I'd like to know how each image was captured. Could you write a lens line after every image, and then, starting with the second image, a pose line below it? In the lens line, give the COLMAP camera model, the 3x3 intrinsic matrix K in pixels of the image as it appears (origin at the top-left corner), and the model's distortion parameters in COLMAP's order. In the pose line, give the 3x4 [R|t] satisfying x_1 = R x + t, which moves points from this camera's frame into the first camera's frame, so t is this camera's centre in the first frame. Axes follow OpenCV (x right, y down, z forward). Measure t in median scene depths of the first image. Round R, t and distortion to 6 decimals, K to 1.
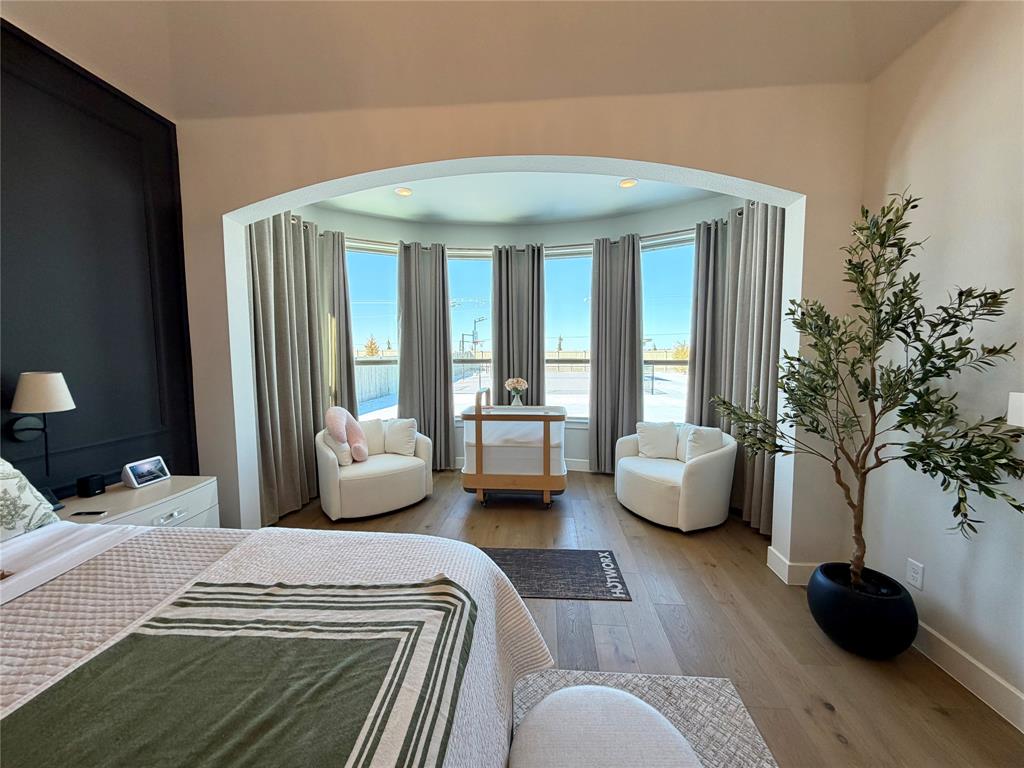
lens RADIAL K [[407.1, 0, 509.2], [0, 407.1, 387.0], [0, 0, 1]] dist [-0.000822, -0.000383]
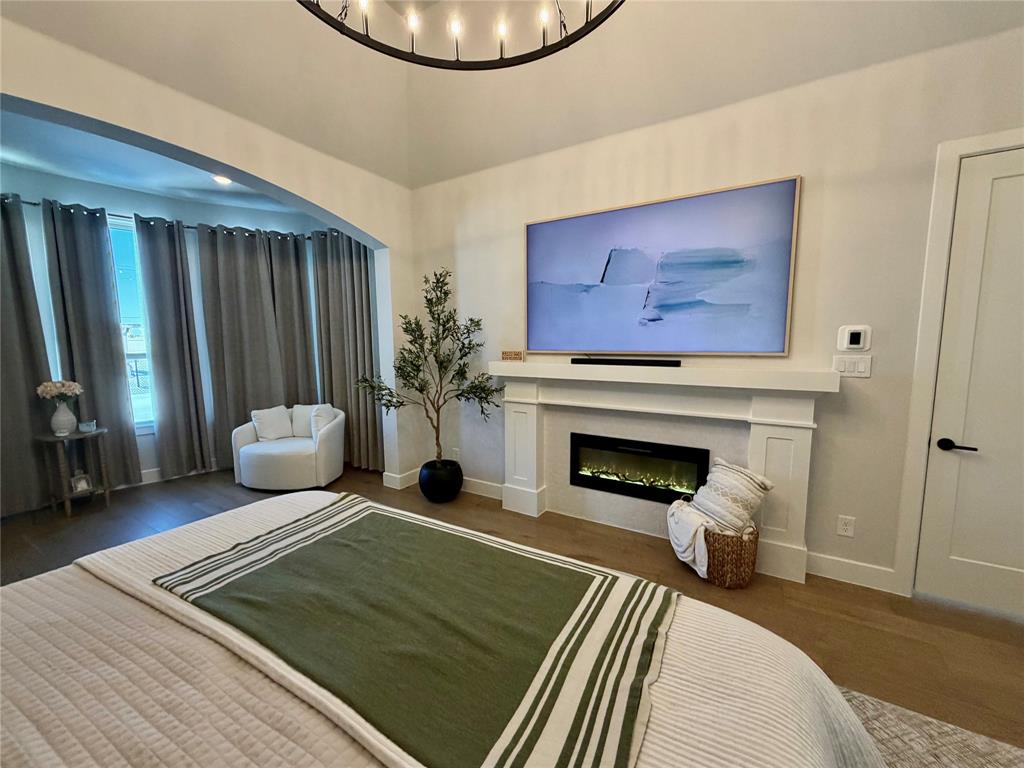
lens RADIAL K [[407.1, 0, 509.2], [0, 407.1, 387.0], [0, 0, 1]] dist [-0.000822, -0.000383]
pose [[0.442525, -0.100841, 0.891068, -0.762931], [0.076392, 0.994284, 0.074584, -0.008549], [-0.893497, 0.035065, 0.447699, -0.178883]]
